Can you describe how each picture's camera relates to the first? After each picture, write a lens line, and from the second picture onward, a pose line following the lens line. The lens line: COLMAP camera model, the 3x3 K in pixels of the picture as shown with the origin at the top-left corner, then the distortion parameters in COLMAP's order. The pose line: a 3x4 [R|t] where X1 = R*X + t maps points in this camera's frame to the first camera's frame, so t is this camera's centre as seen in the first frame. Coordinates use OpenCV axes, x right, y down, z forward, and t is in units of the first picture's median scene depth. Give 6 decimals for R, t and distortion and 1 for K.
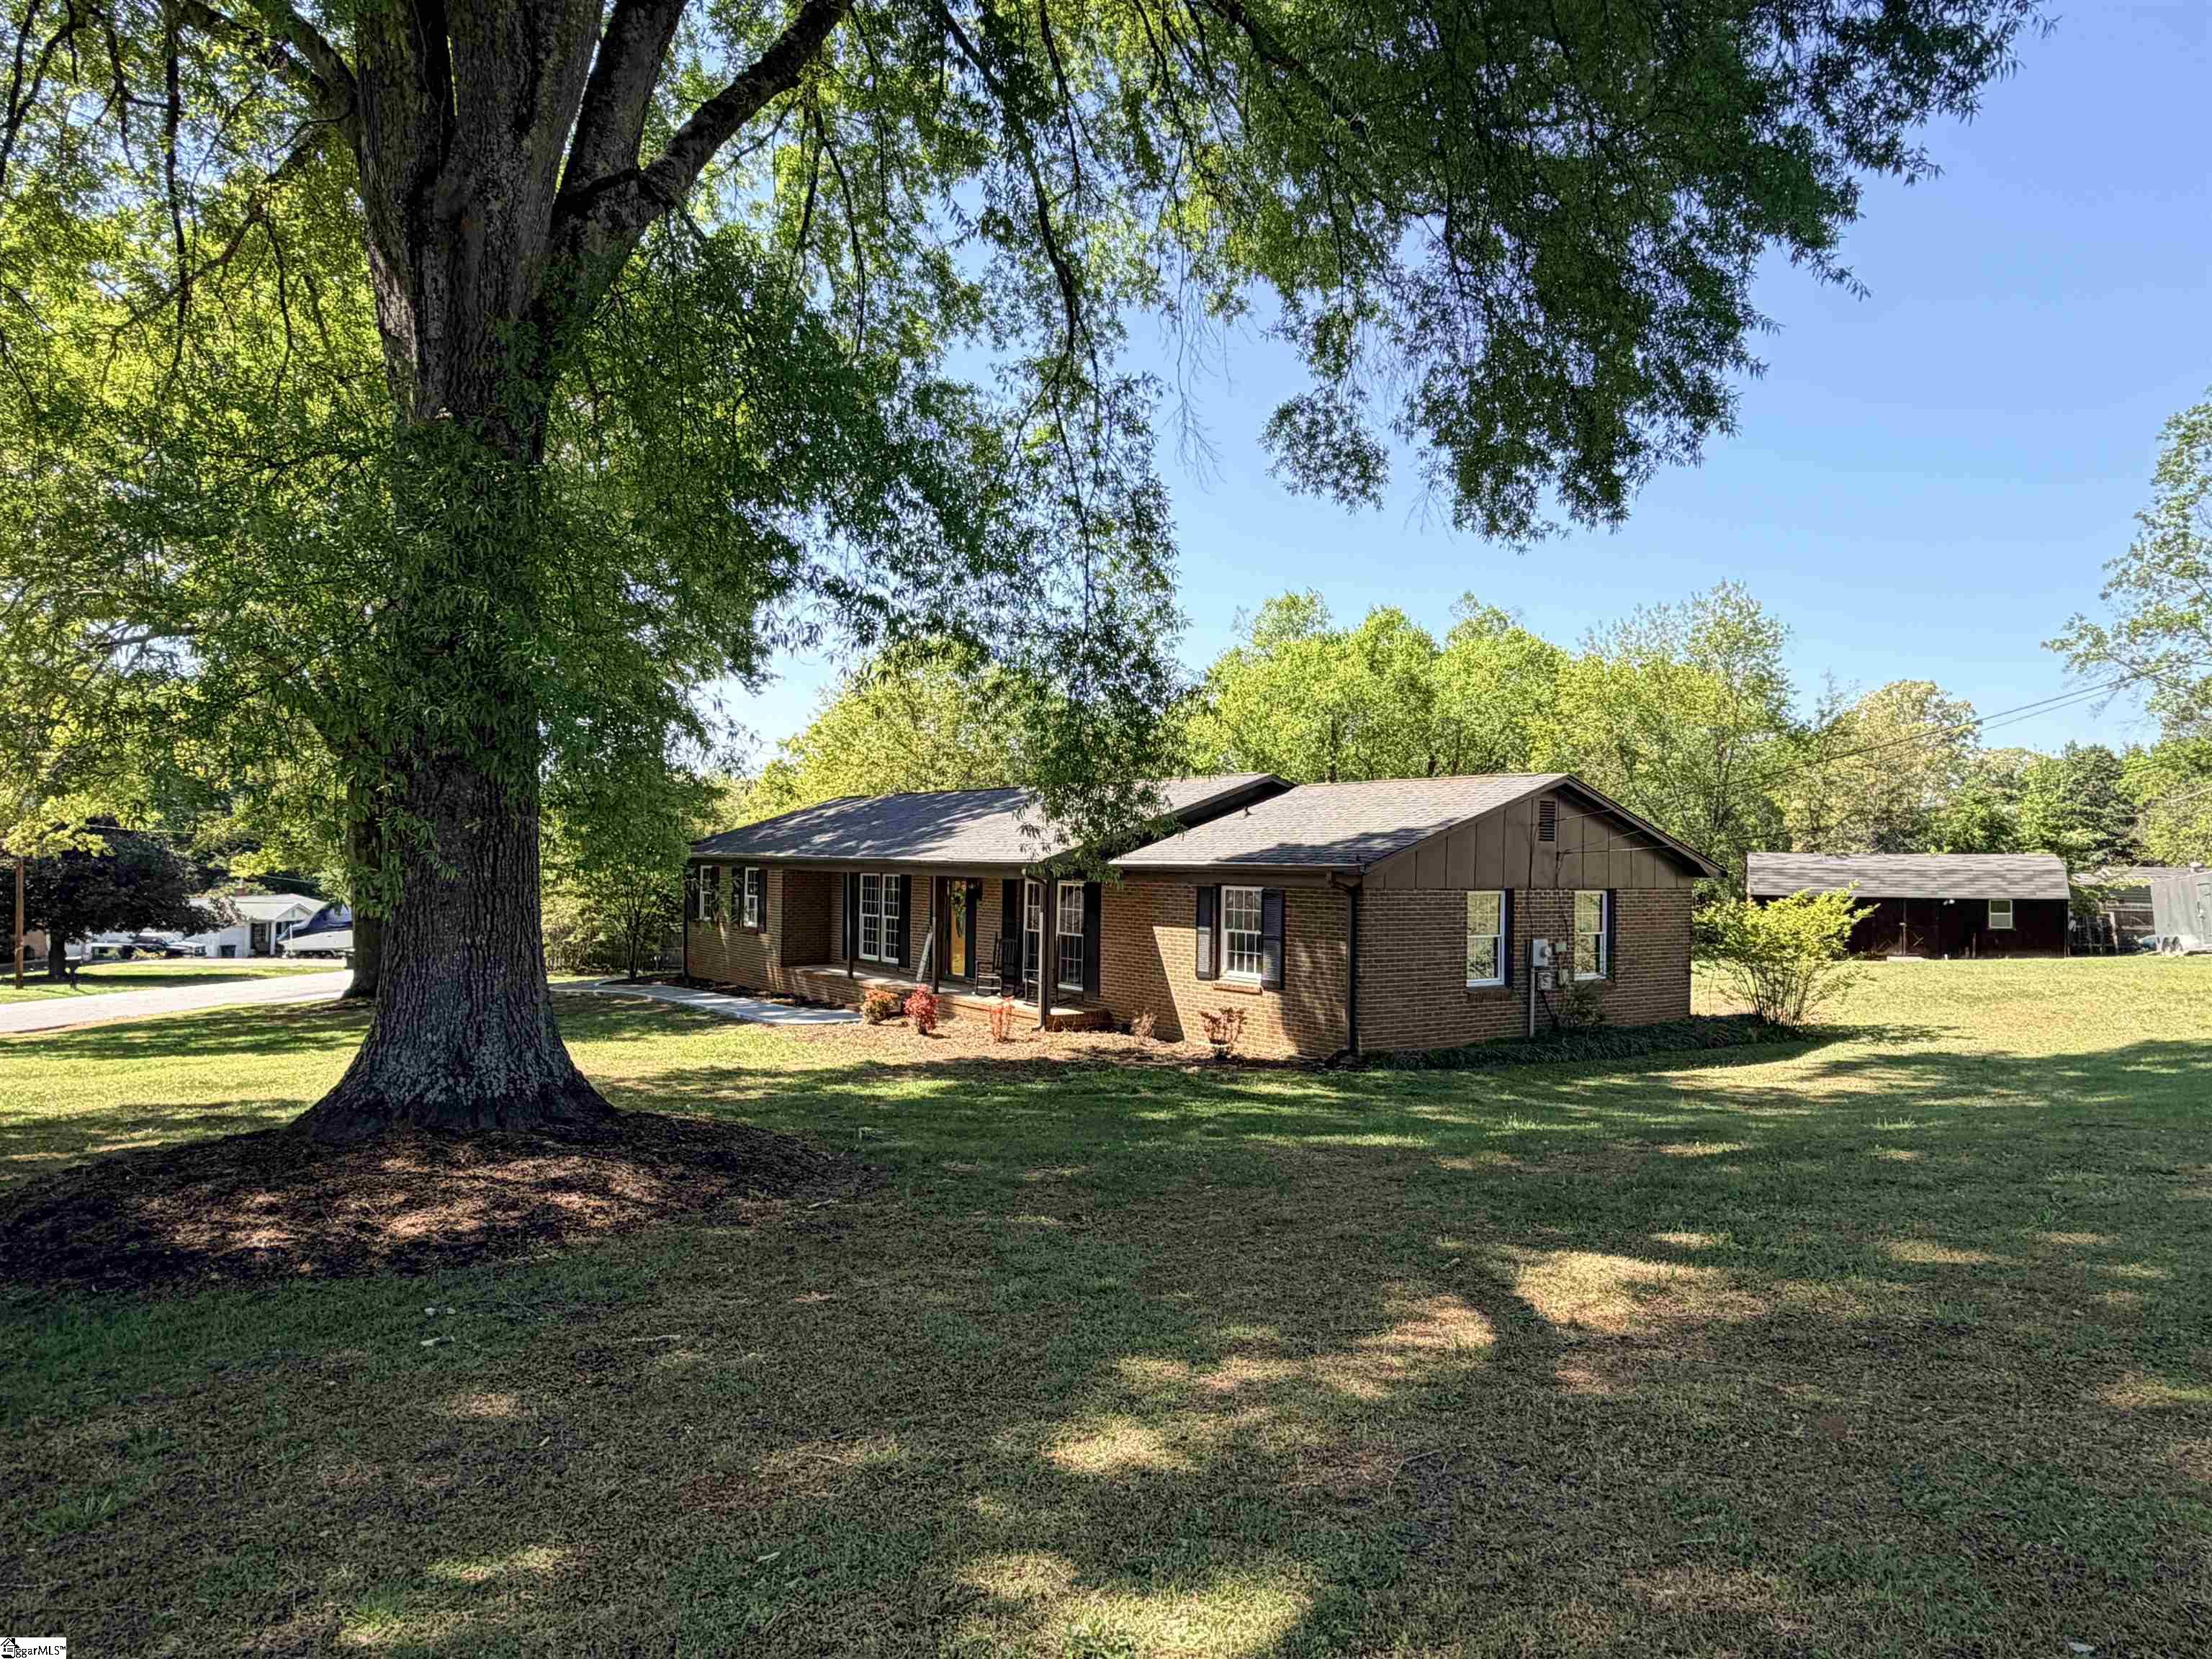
lens RADIAL K [[1566.6, 0, 1106.0], [0, 1566.6, 829.5], [0, 0, 1]] dist [0.007050, 0.002337]
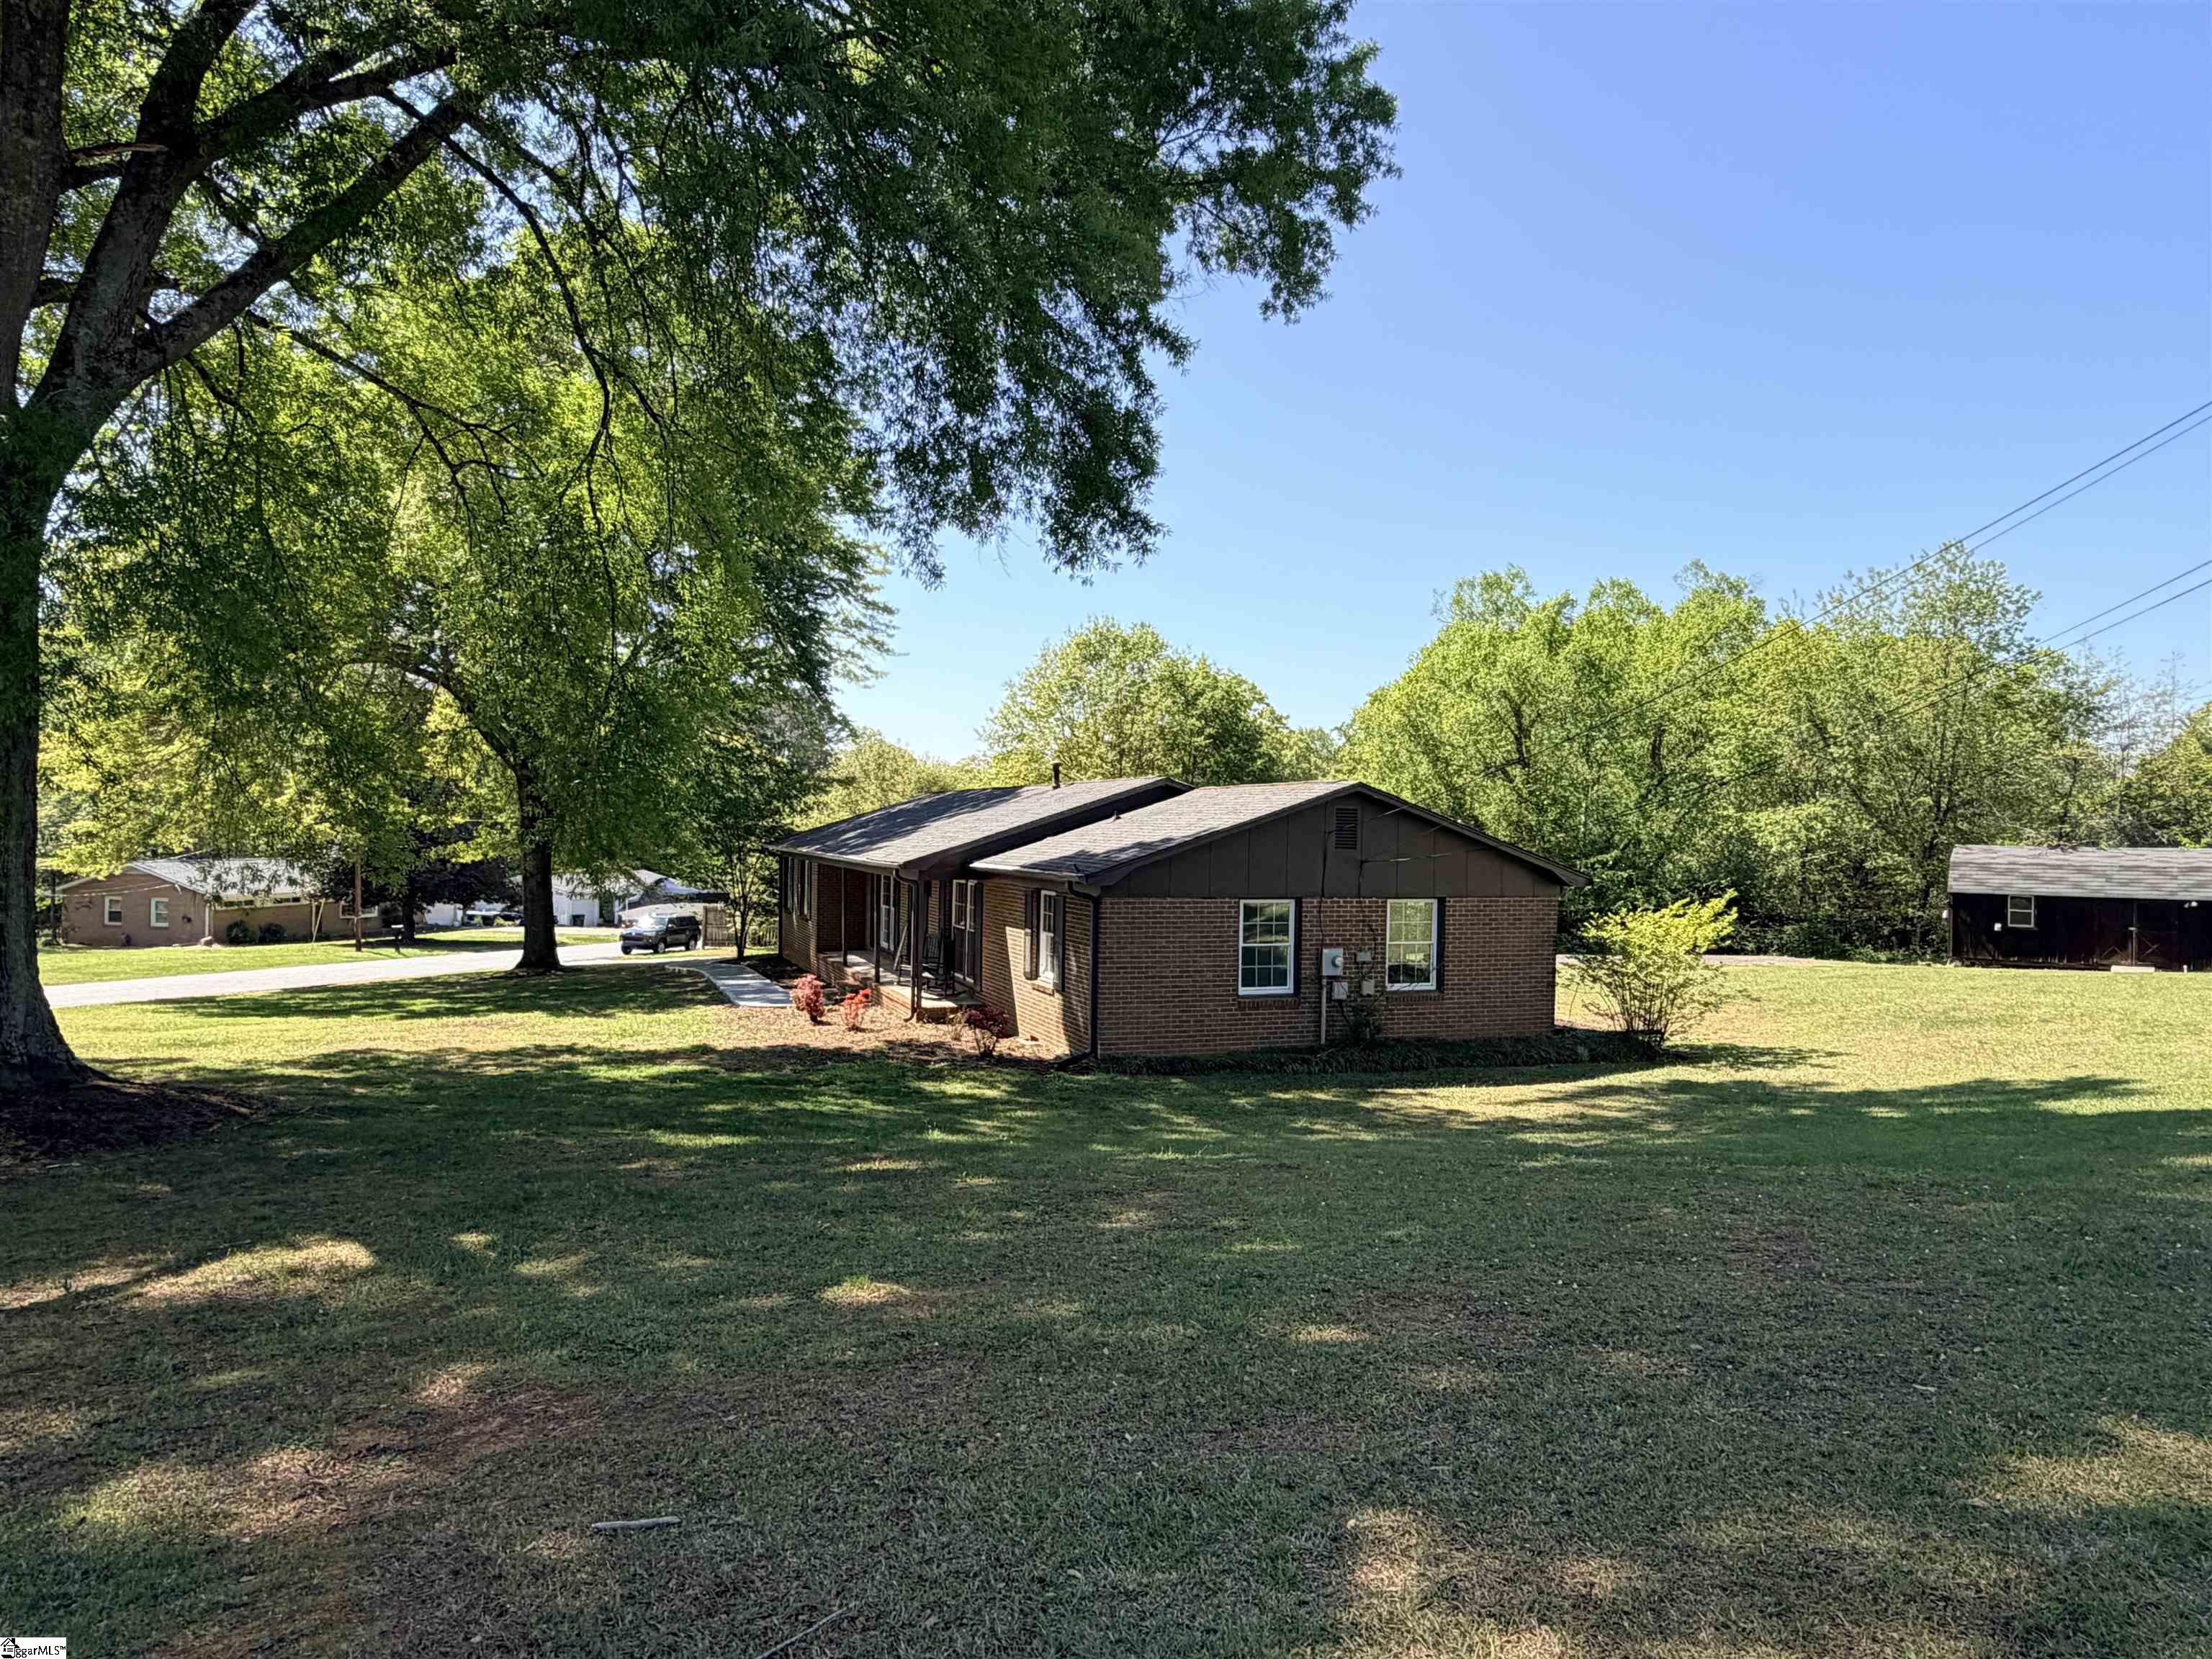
lens RADIAL K [[1566.6, 0, 1106.0], [0, 1566.6, 829.5], [0, 0, 1]] dist [0.007050, 0.002337]
pose [[0.959087, 0.001762, -0.283104, 0.375816], [0.003091, 0.999856, 0.016693, -0.020322], [0.283093, -0.016885, 0.958944, 0.005670]]
